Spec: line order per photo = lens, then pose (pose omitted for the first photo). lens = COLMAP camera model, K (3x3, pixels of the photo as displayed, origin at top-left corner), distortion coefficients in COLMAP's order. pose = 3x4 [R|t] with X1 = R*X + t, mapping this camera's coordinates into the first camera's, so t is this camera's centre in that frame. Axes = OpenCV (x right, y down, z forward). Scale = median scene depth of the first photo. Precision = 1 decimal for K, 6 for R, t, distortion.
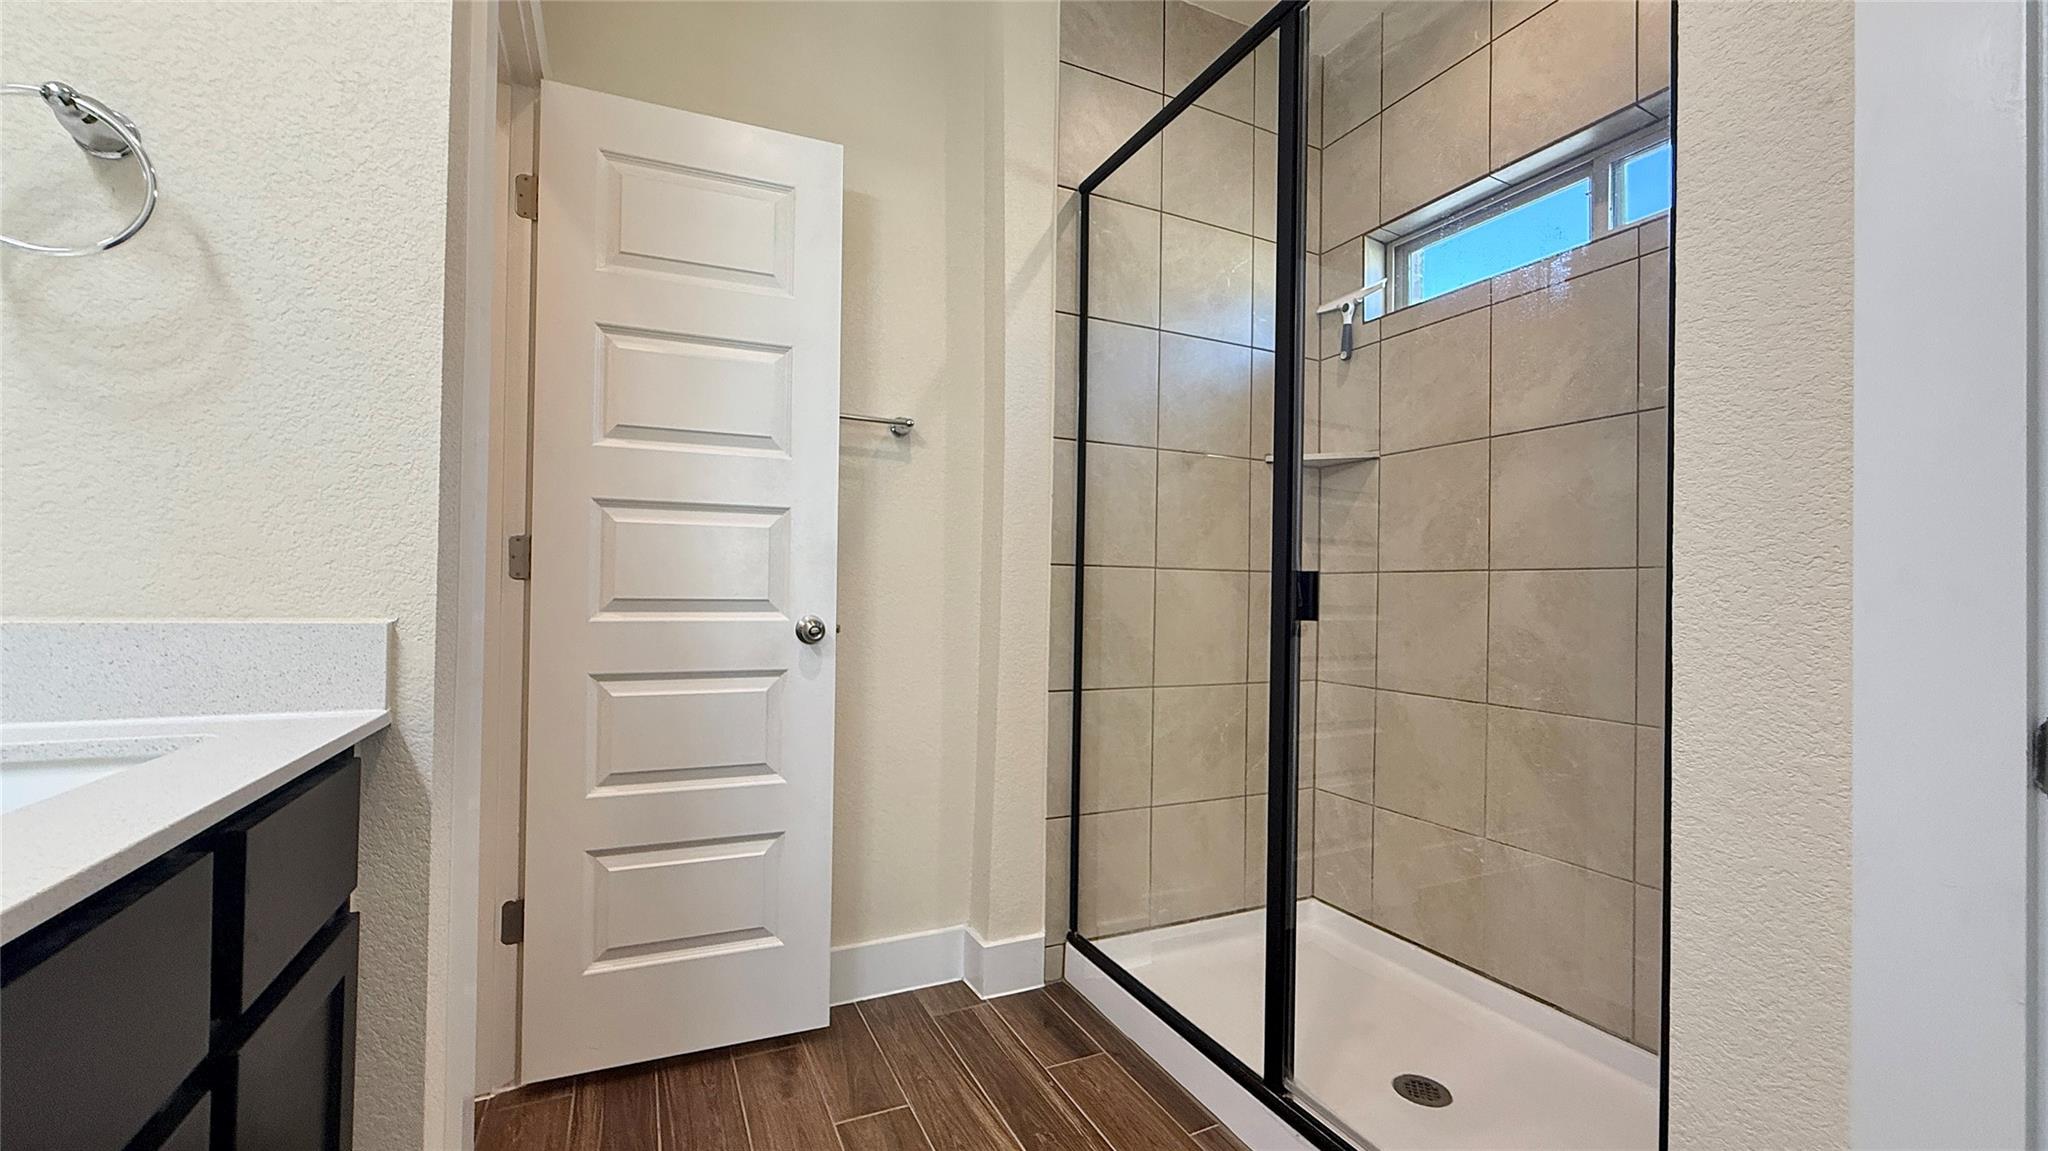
lens RADIAL K [[820.6, 0, 1026.7], [0, 820.6, 582.0], [0, 0, 1]] dist [-0.001507, 0.000512]
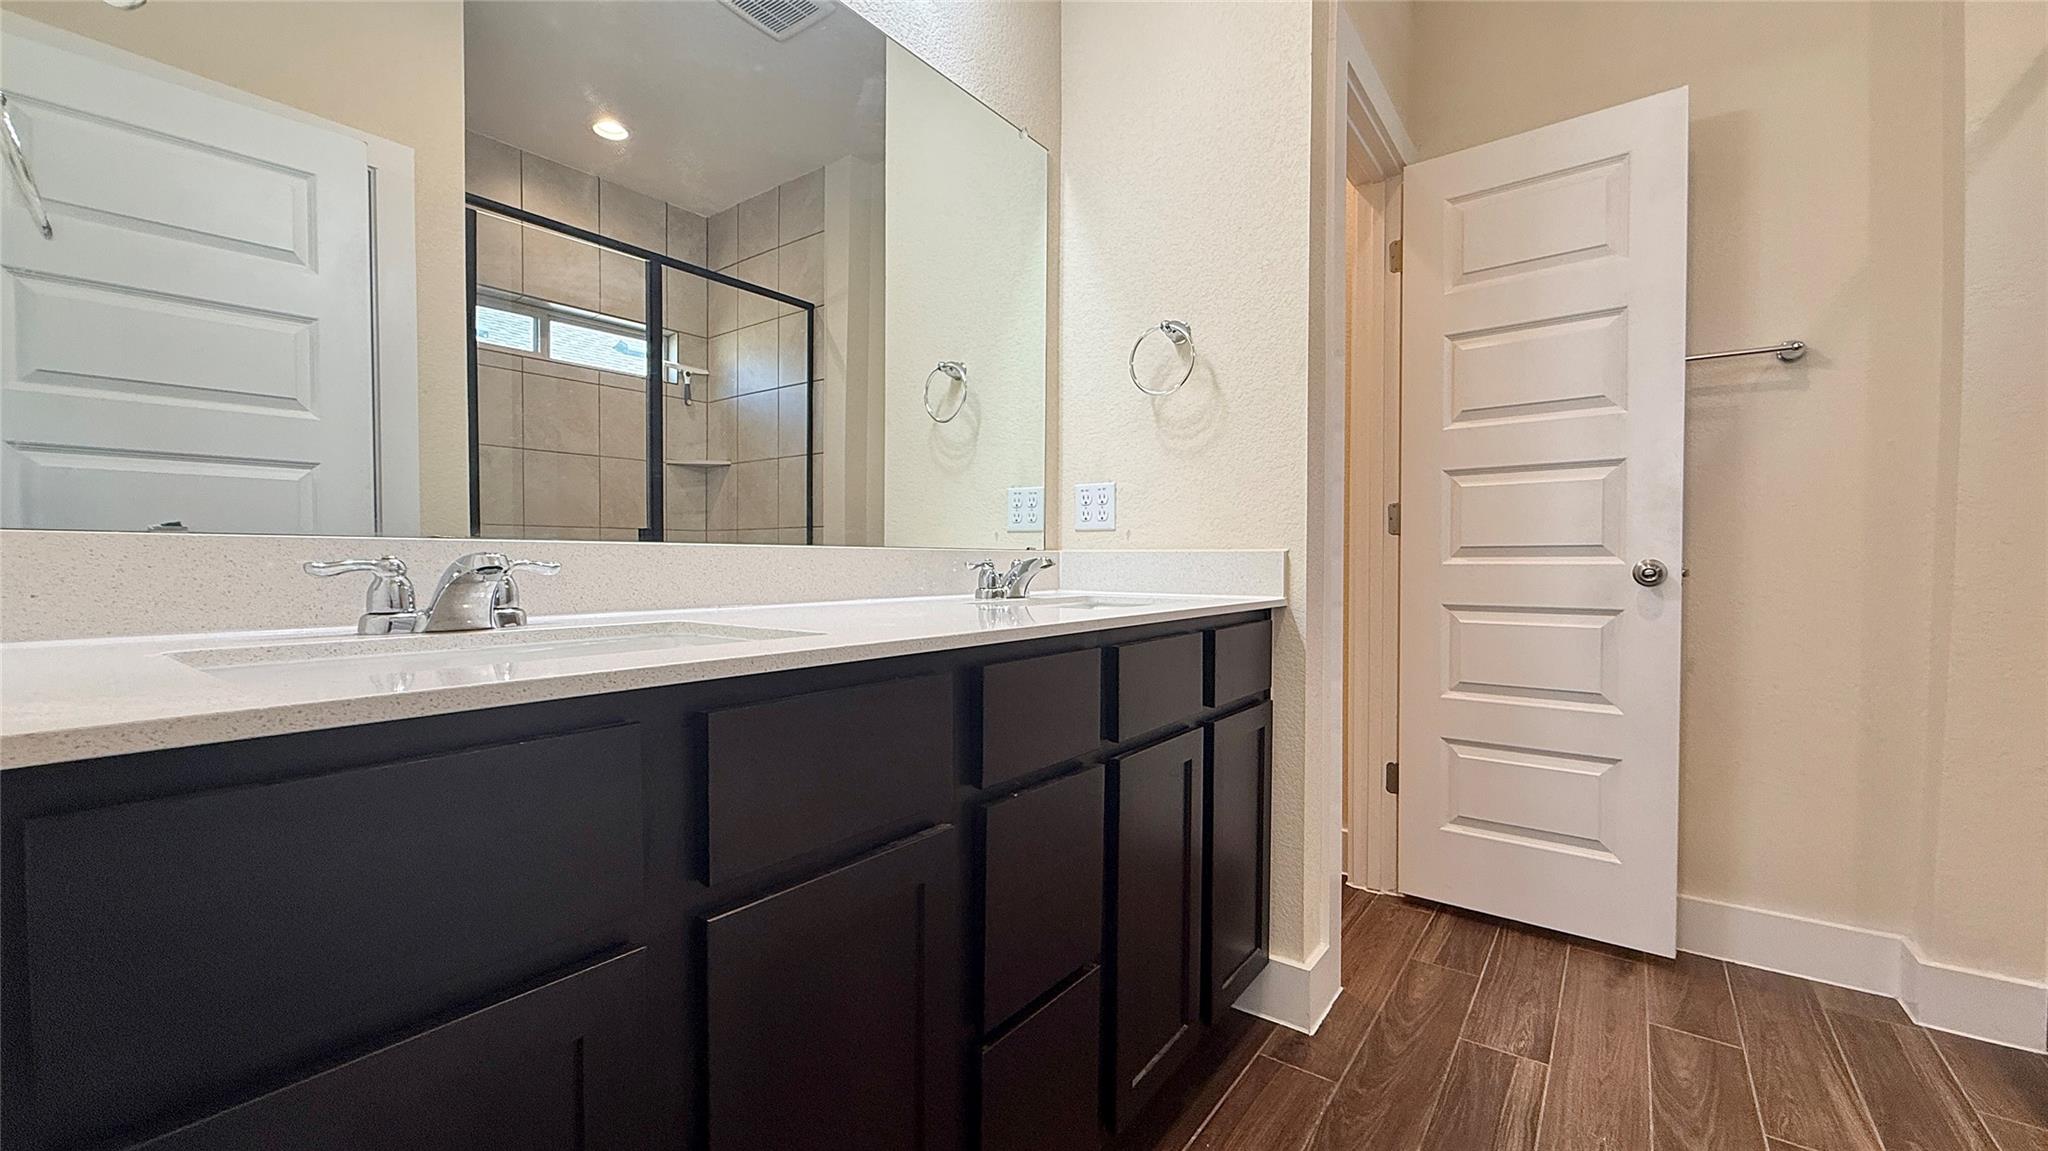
lens RADIAL K [[820.6, 0, 1020.9], [0, 820.6, 573.2], [0, 0, 1]] dist [-0.001507, 0.000512]
pose [[0.468833, -0.001828, -0.883285, 0.295672], [0.017820, 0.999814, 0.007389, 0.038402], [0.883107, -0.019204, 0.468779, -0.203341]]
